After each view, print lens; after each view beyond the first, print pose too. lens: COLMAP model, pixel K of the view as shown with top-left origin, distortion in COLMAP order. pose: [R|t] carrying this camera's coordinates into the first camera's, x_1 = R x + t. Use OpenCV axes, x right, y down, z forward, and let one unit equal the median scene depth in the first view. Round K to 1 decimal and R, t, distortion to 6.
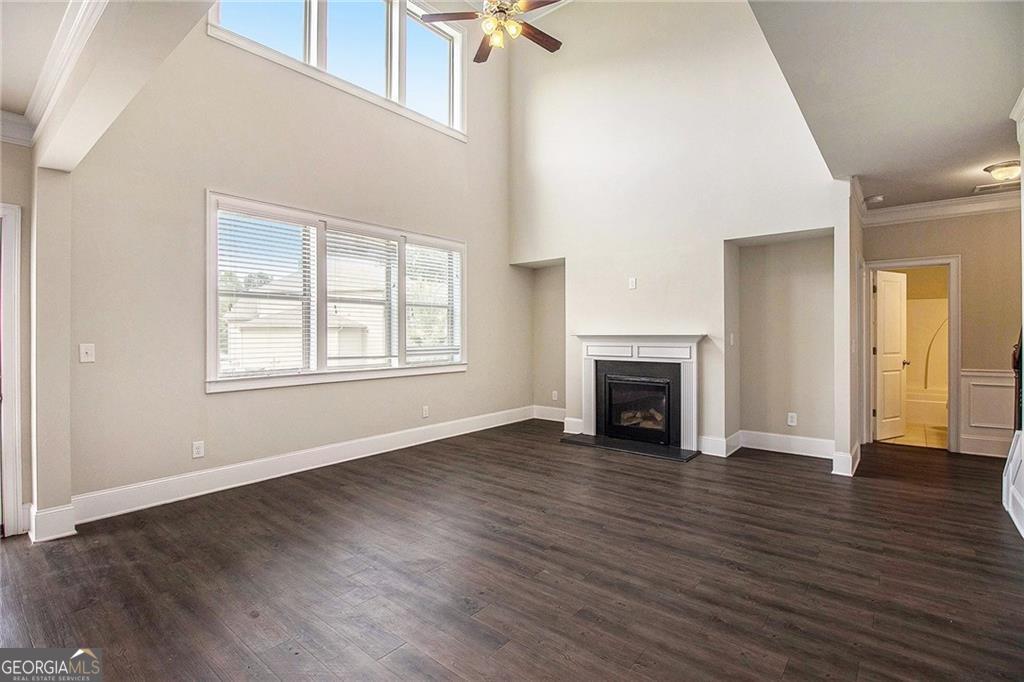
lens RADIAL K [[476.8, 0, 507.1], [0, 476.8, 328.5], [0, 0, 1]] dist [0.001249, -0.000256]
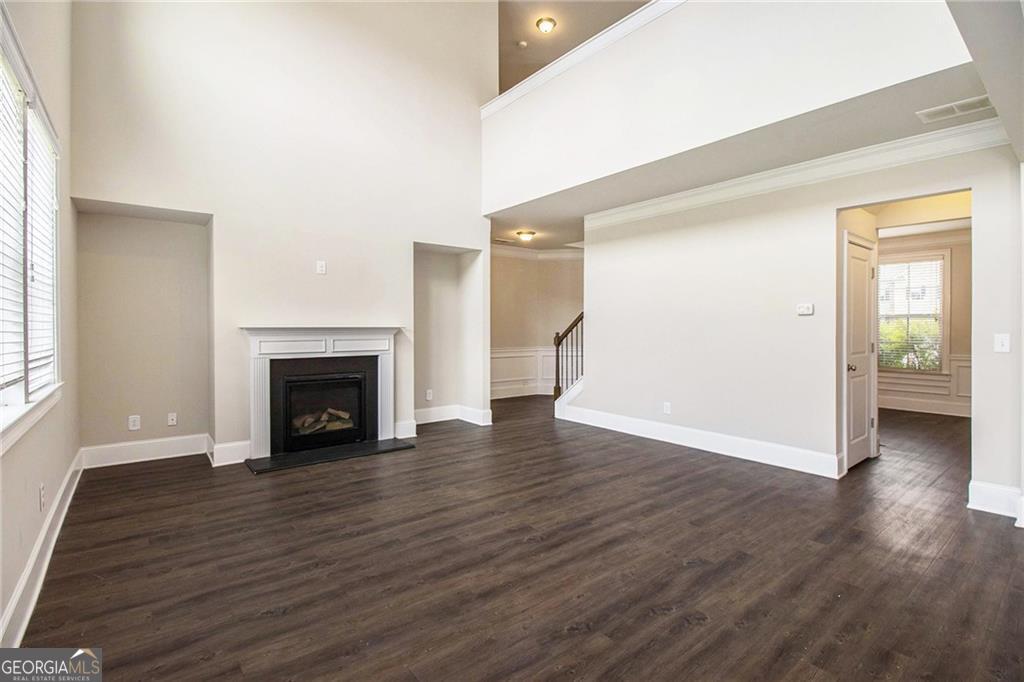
lens RADIAL K [[476.8, 0, 507.1], [0, 476.8, 328.5], [0, 0, 1]] dist [0.001249, -0.000256]
pose [[0.215231, 0.001171, 0.976562, -0.638672], [-0.012109, 0.999926, 0.001470, 0.013097], [-0.976488, -0.012142, 0.215229, 0.596723]]
